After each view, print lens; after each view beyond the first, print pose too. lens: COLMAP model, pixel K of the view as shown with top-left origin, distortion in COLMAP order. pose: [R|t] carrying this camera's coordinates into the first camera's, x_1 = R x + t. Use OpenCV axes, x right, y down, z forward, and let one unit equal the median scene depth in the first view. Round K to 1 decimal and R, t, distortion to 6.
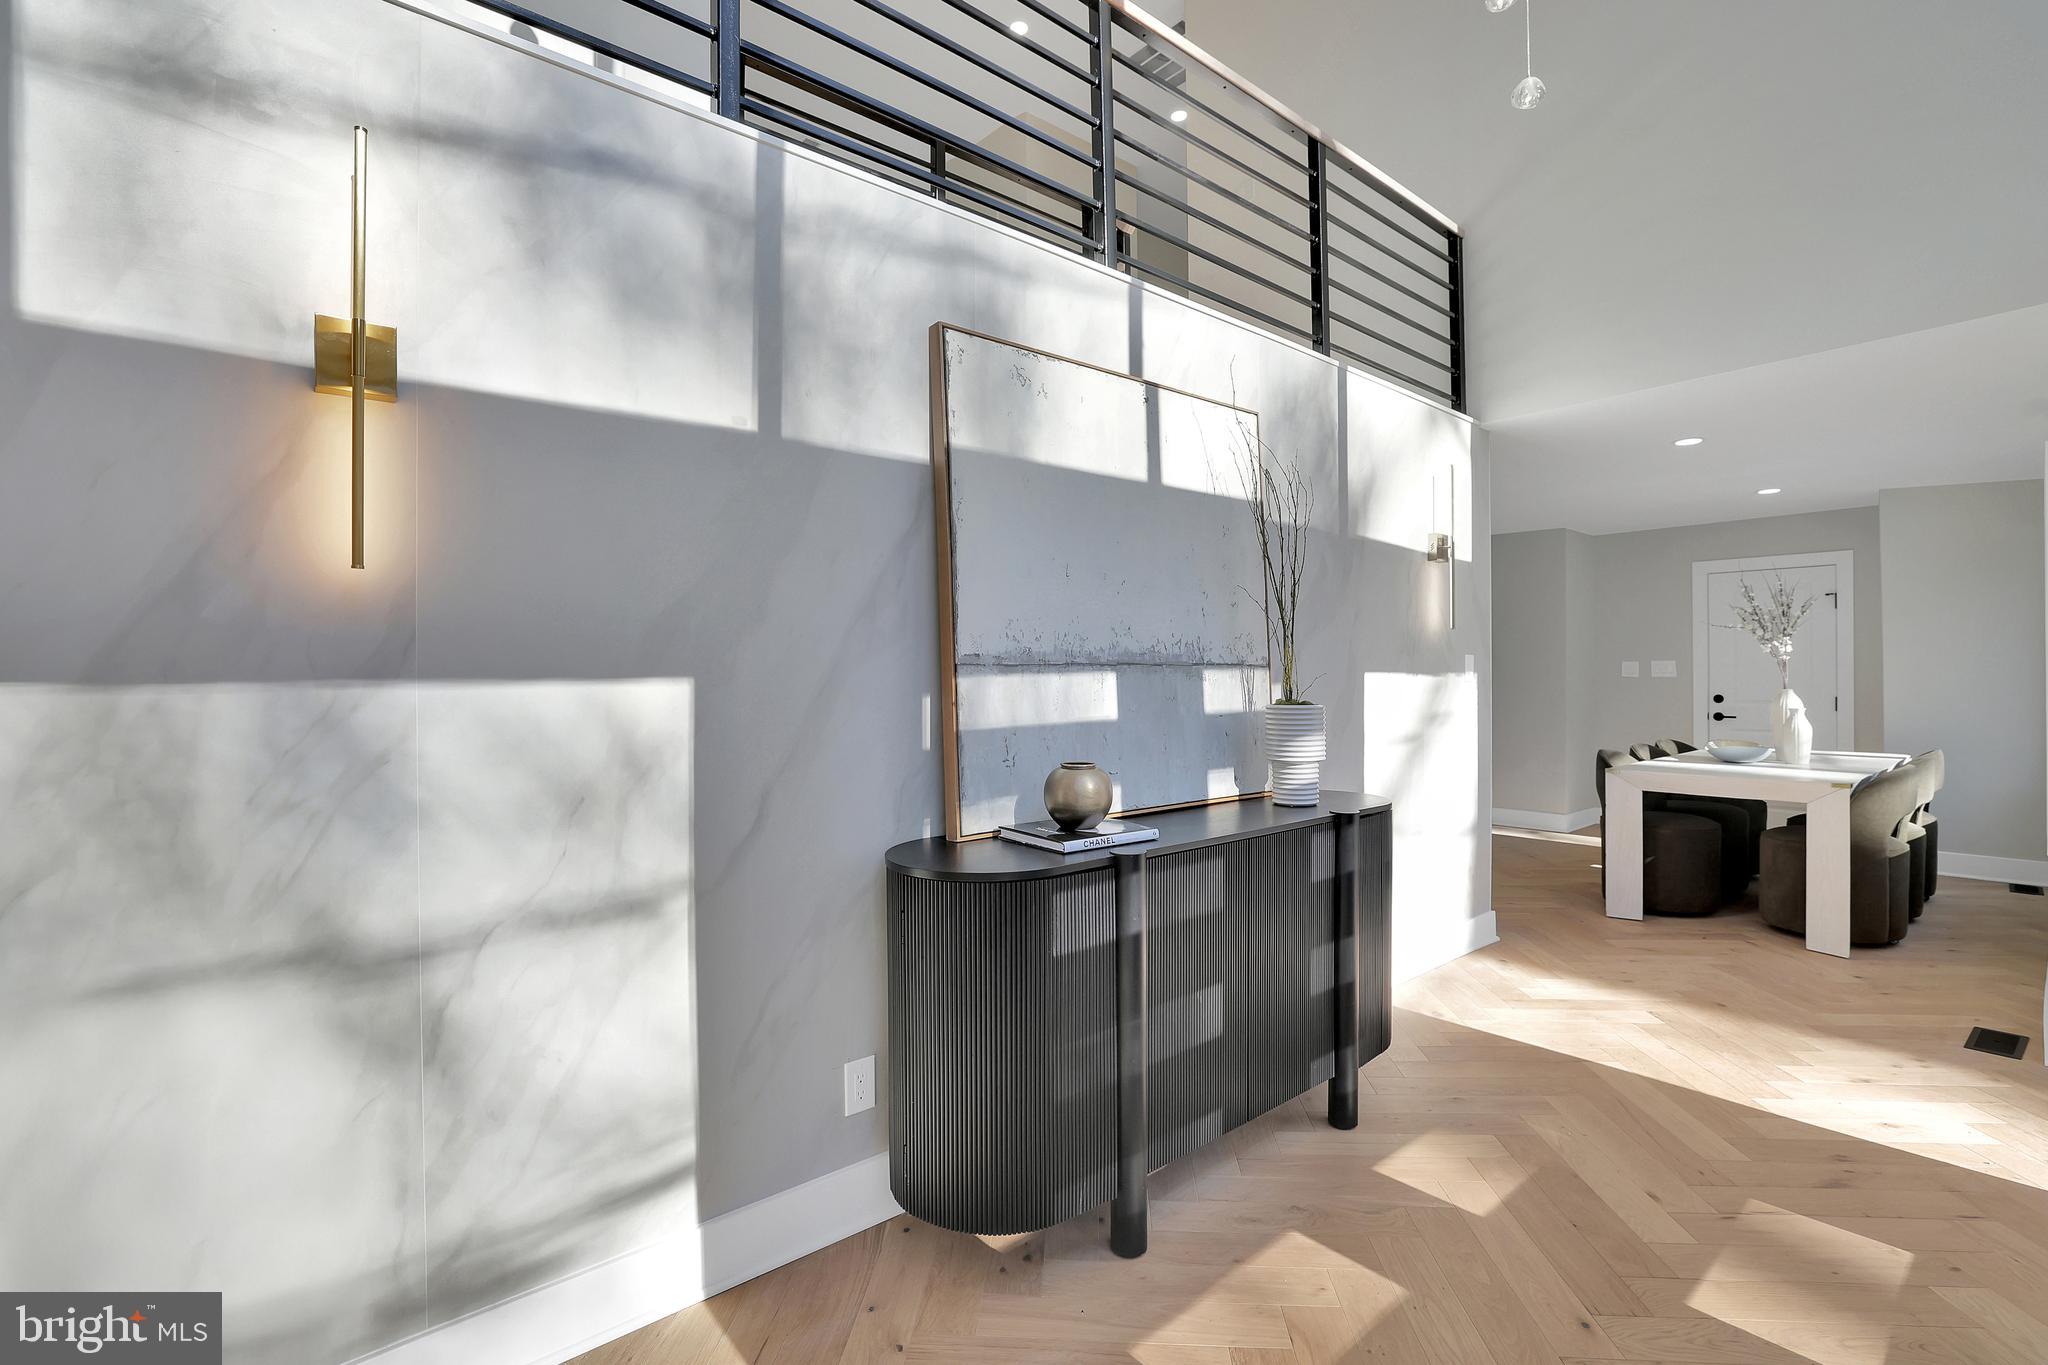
lens RADIAL K [[906.8, 0, 1016.5], [0, 906.8, 679.5], [0, 0, 1]] dist [-0.011150, 0.000216]
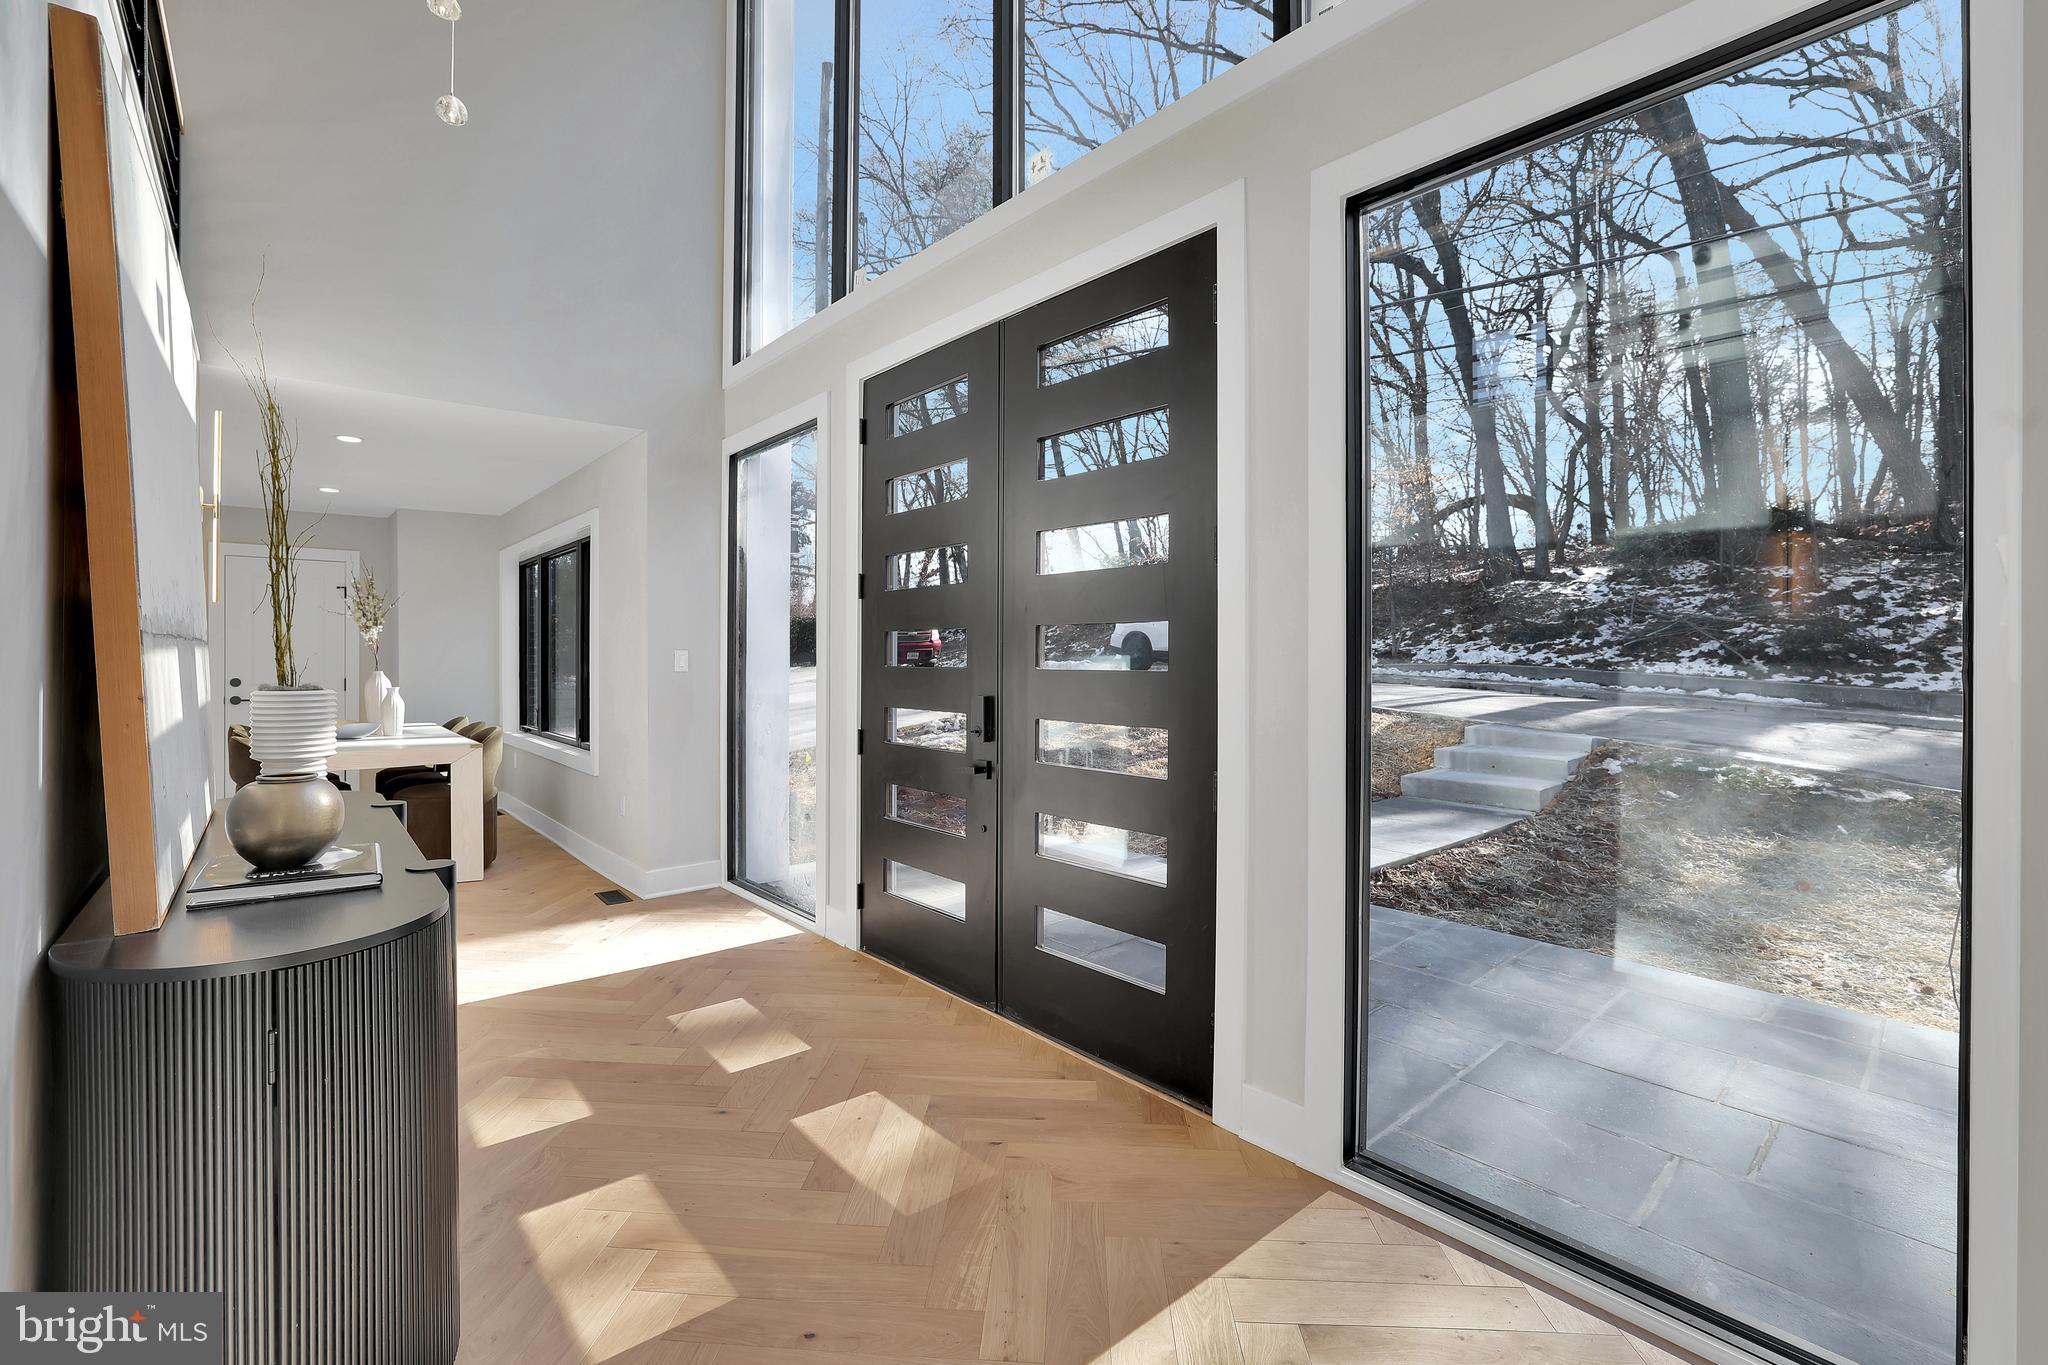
lens RADIAL K [[906.8, 0, 1017.7], [0, 906.8, 670.8], [0, 0, 1]] dist [-0.011150, 0.000216]
pose [[-0.000134, -0.010206, 0.999948, -0.626989], [0.003078, 0.999943, 0.010206, 0.003008], [-0.999995, 0.003079, -0.000102, 0.417077]]
